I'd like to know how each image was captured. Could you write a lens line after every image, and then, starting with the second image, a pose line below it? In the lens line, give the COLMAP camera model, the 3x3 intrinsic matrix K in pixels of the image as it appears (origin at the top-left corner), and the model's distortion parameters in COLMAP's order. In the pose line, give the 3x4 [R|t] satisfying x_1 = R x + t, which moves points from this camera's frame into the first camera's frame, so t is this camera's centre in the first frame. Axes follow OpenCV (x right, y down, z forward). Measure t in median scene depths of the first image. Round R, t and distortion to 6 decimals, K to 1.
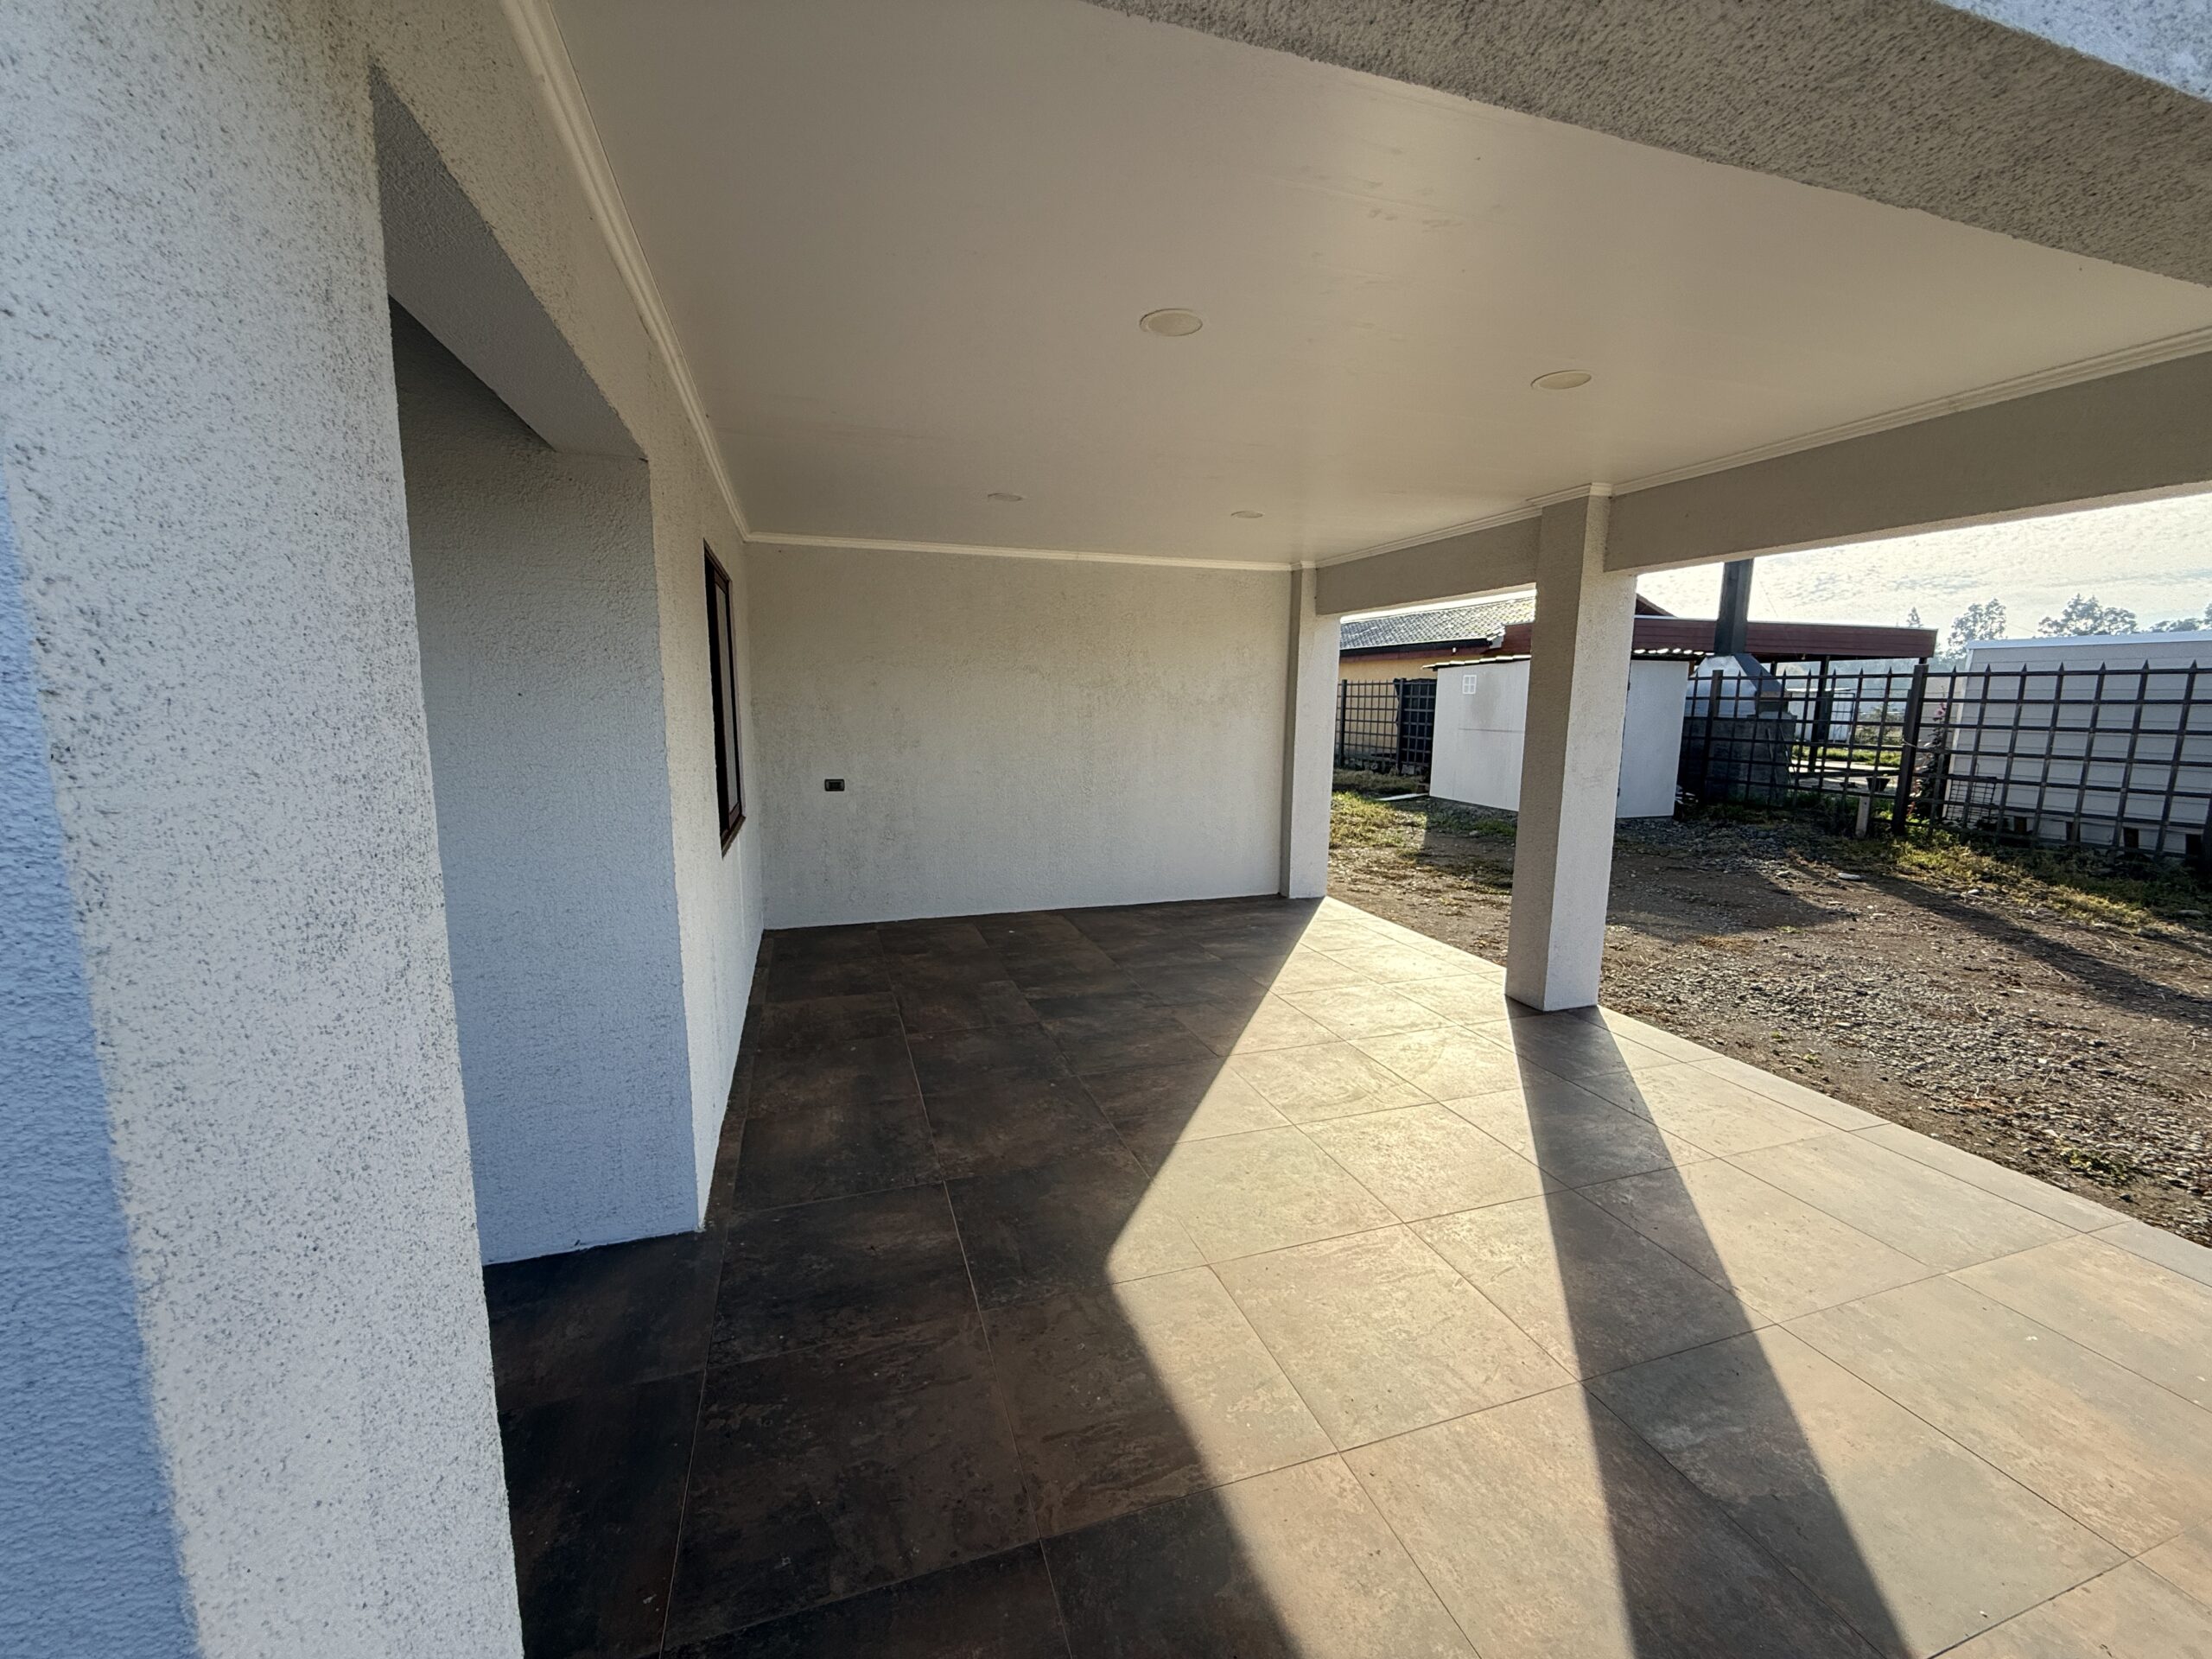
lens RADIAL K [[880.0, 0, 1100.3], [0, 880.0, 832.2], [0, 0, 1]] dist [0.002074, -0.001073]
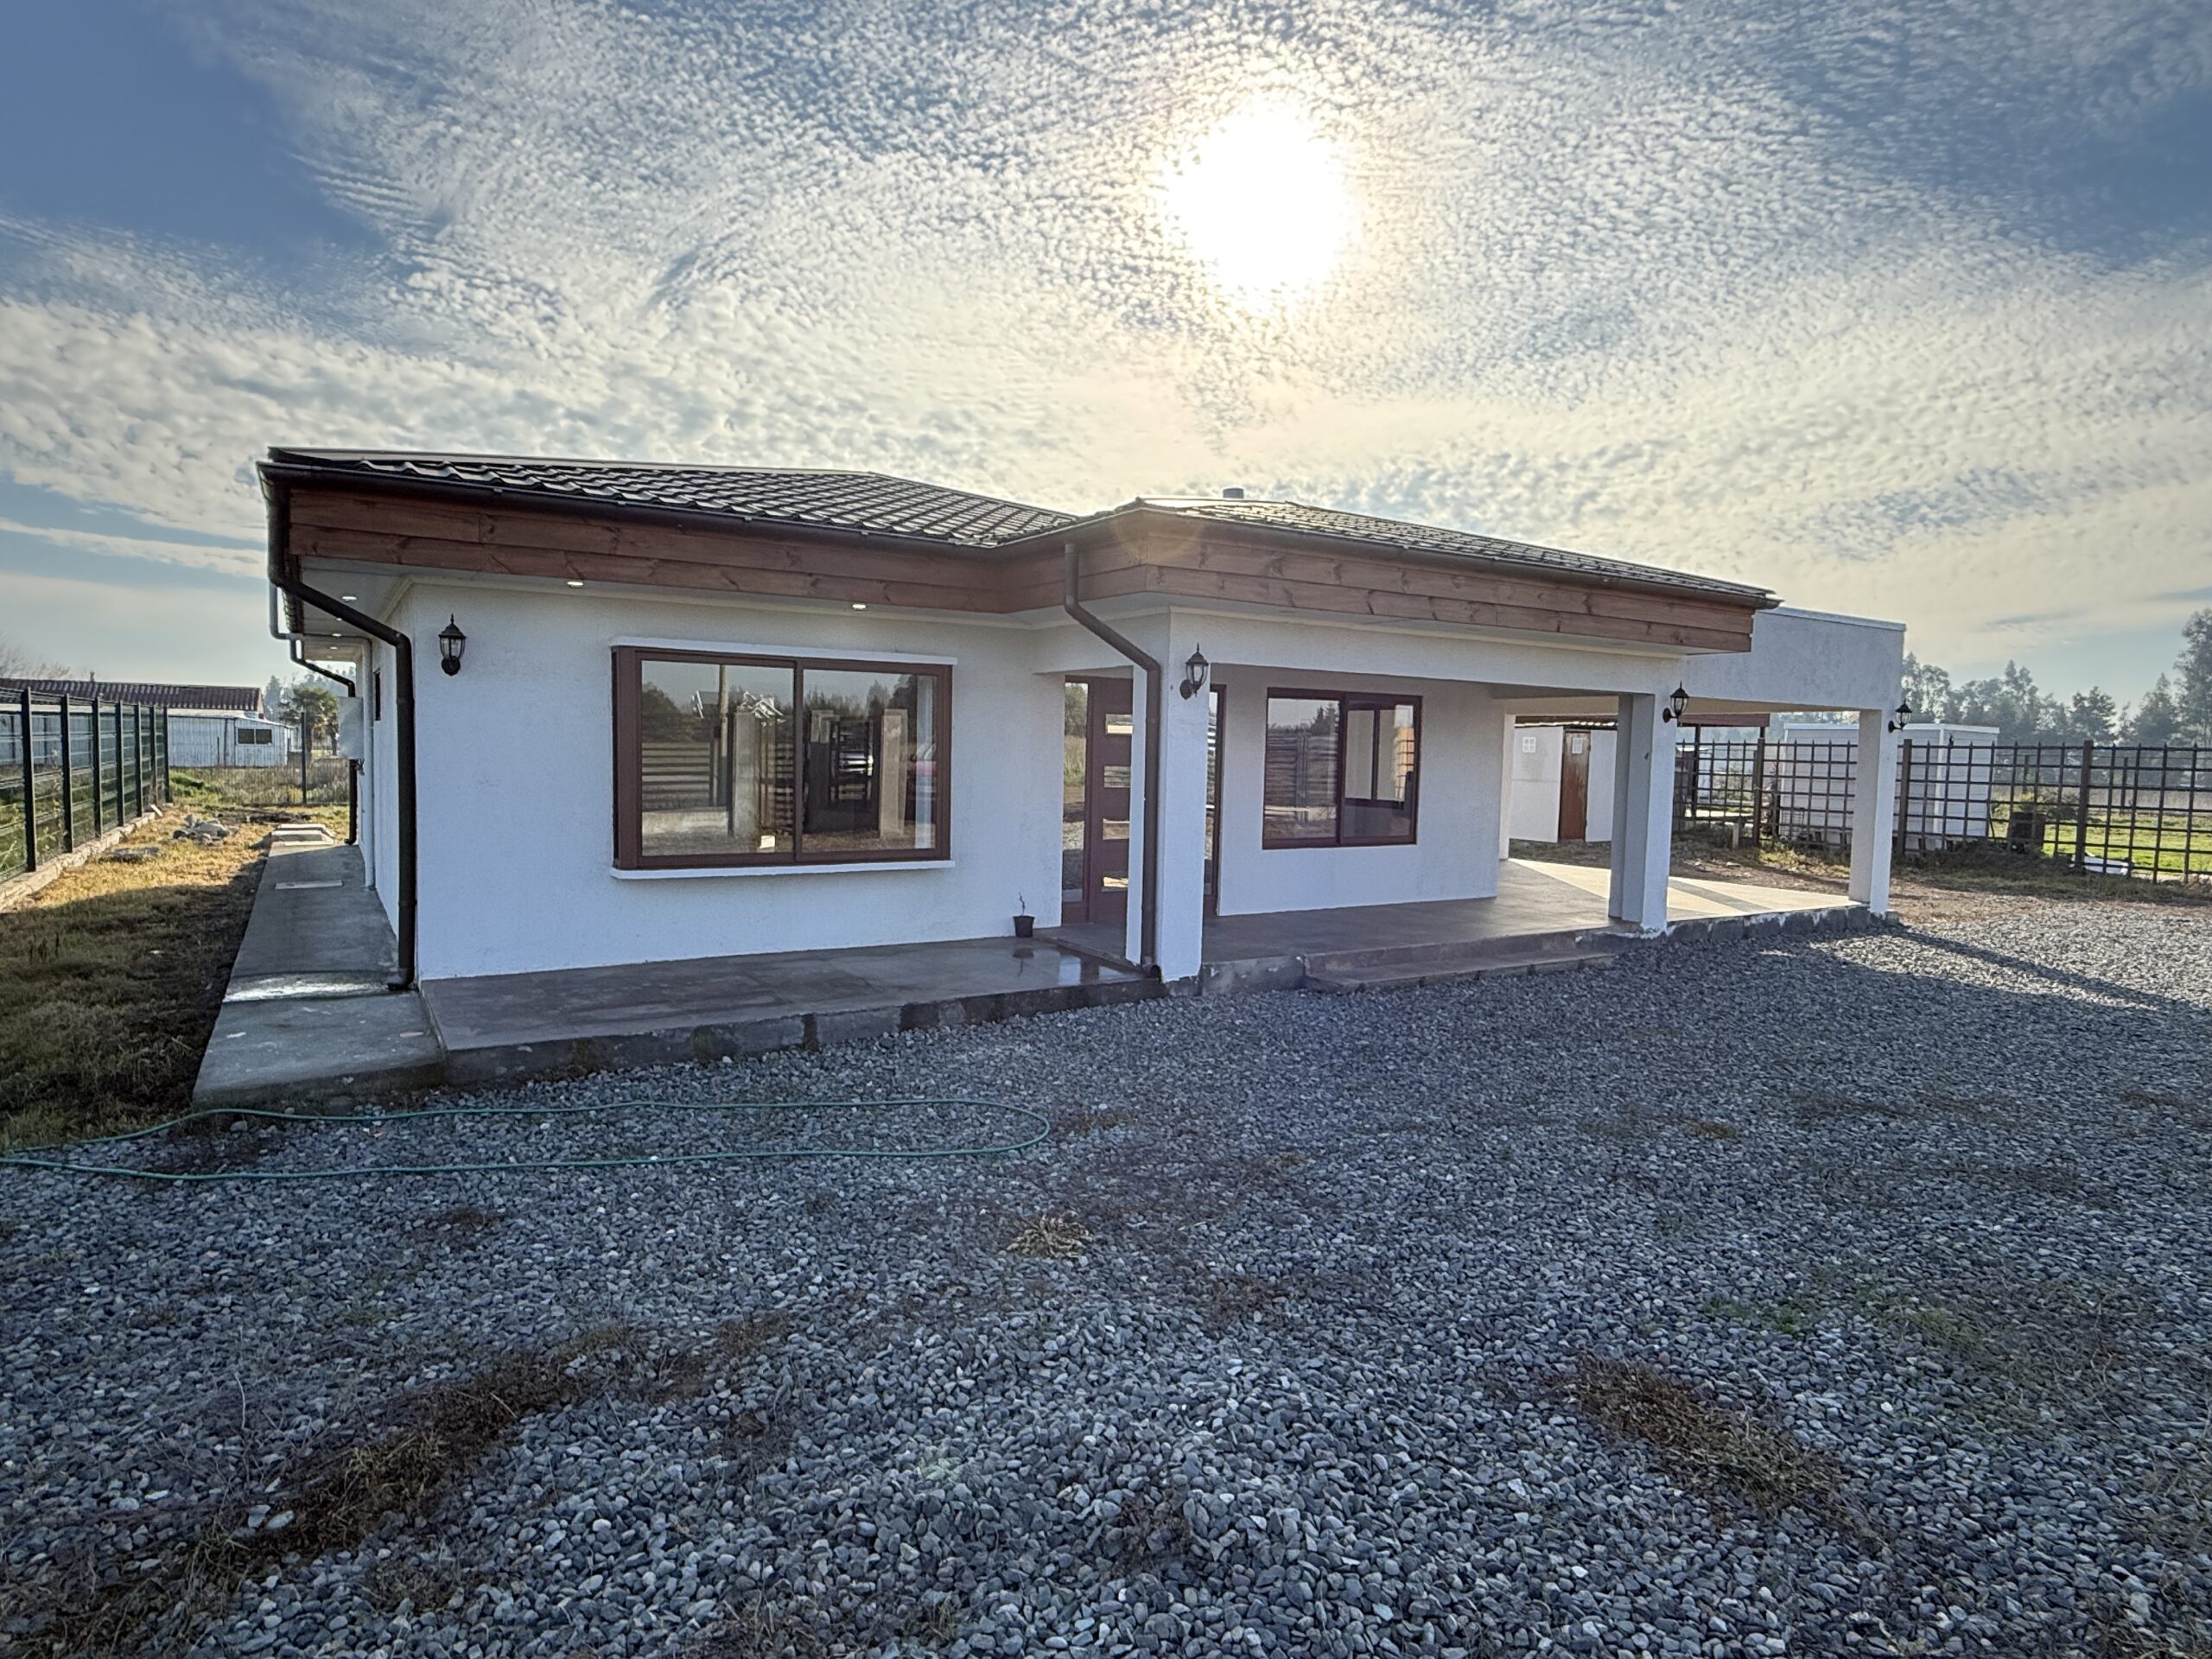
lens RADIAL K [[1235.5, 0, 1120.5], [0, 1235.5, 824.6], [0, 0, 1]] dist [-0.000432, 0.000578]
pose [[0.965327, -0.002266, 0.261033, -1.320758], [0.025382, 0.996039, -0.085220, 0.216521], [-0.259806, 0.088890, 0.961561, -1.429559]]
